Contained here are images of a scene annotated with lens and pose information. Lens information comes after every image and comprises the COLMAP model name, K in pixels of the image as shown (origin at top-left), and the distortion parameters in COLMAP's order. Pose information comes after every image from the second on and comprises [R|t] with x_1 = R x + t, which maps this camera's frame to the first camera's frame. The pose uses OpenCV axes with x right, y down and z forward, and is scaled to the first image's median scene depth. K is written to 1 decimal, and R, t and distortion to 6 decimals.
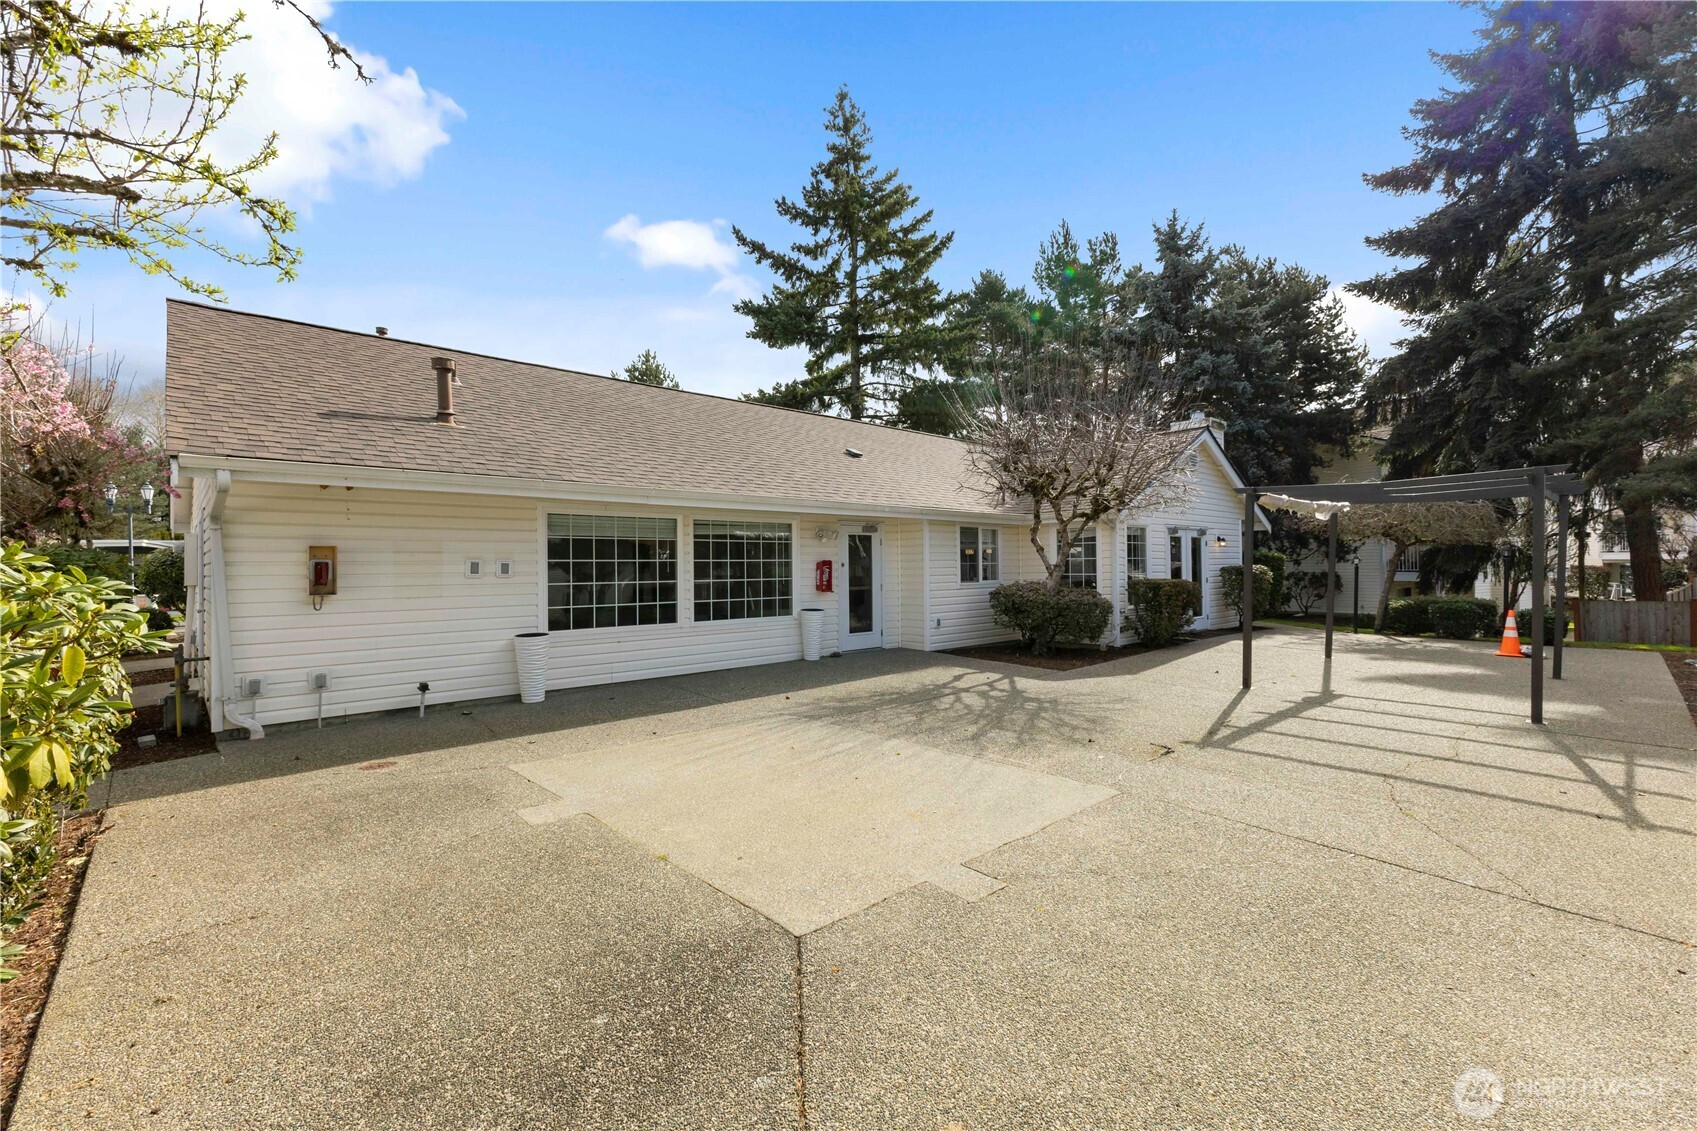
lens RADIAL K [[746.2, 0, 843.4], [0, 746.2, 564.4], [0, 0, 1]] dist [0.012680, -0.004090]
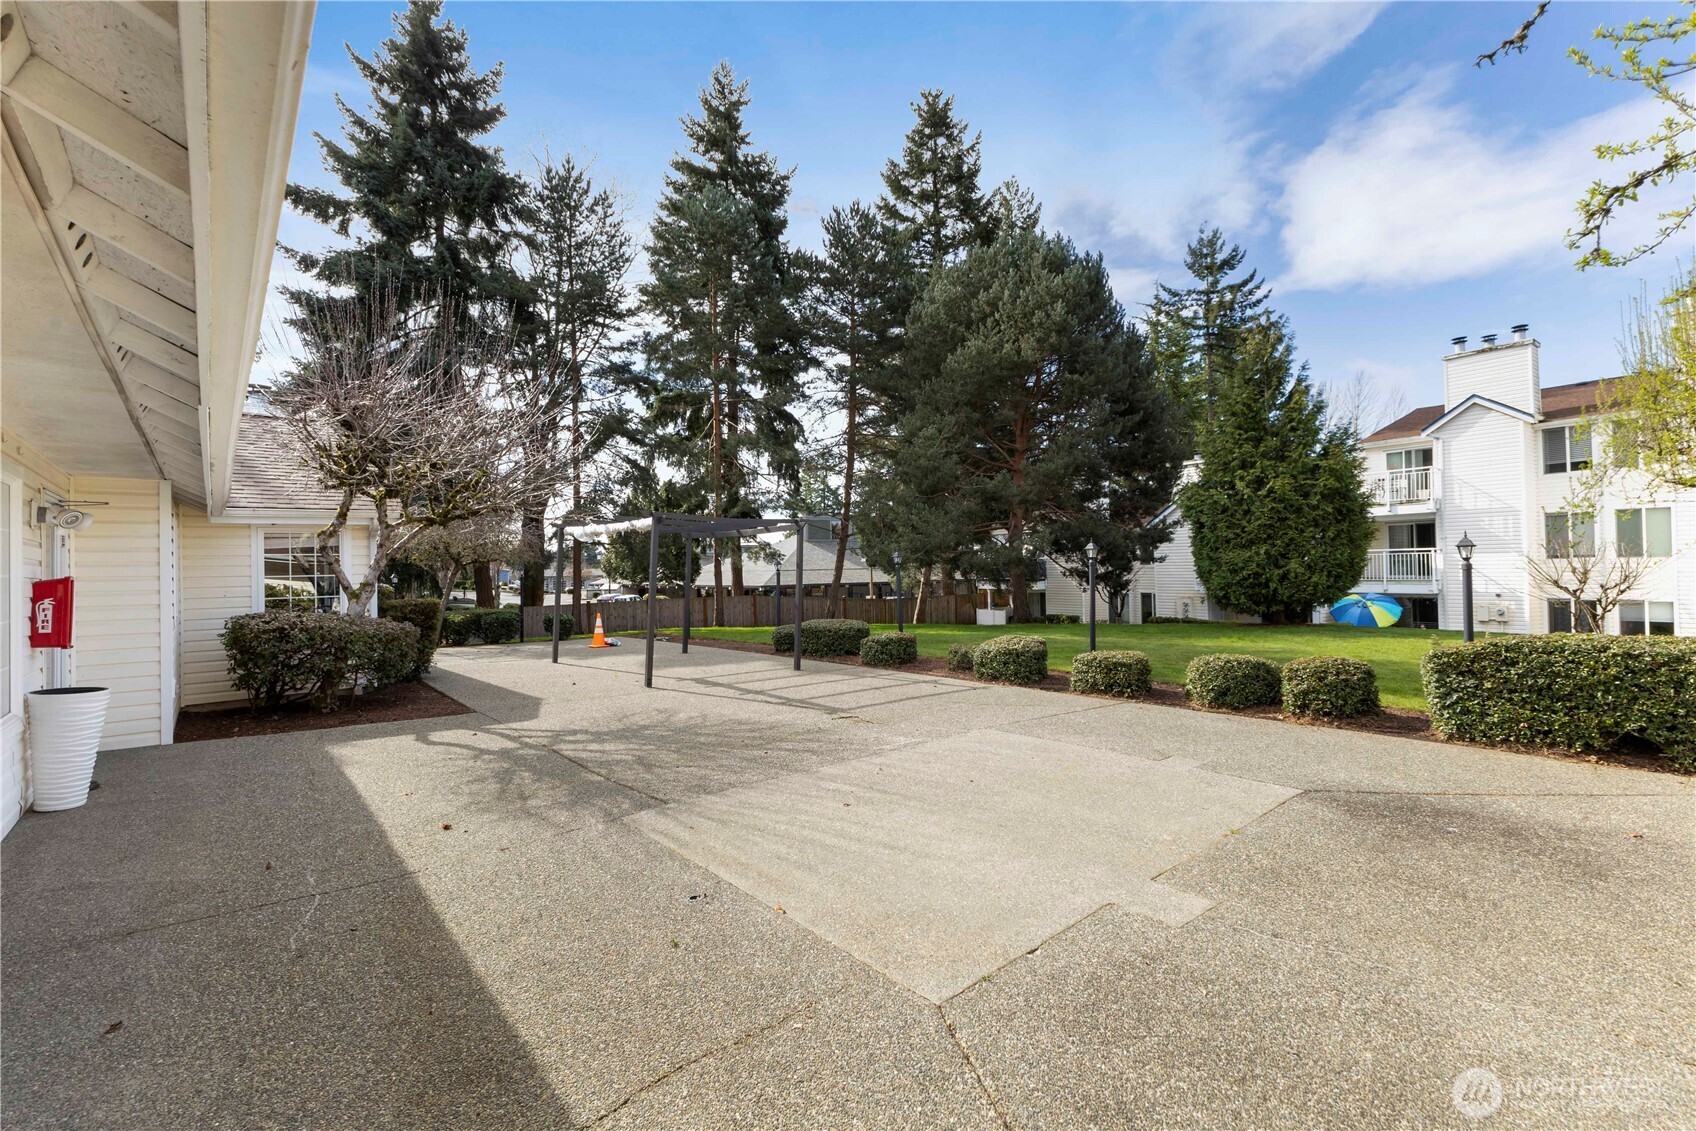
lens RADIAL K [[745.8, 0, 843.6], [0, 745.8, 566.0], [0, 0, 1]] dist [0.012680, -0.004090]
pose [[0.013775, 0.015635, 0.999783, -0.907944], [0.013105, 0.999789, -0.015816, 0.003402], [-0.999819, 0.013320, 0.013567, 1.032523]]
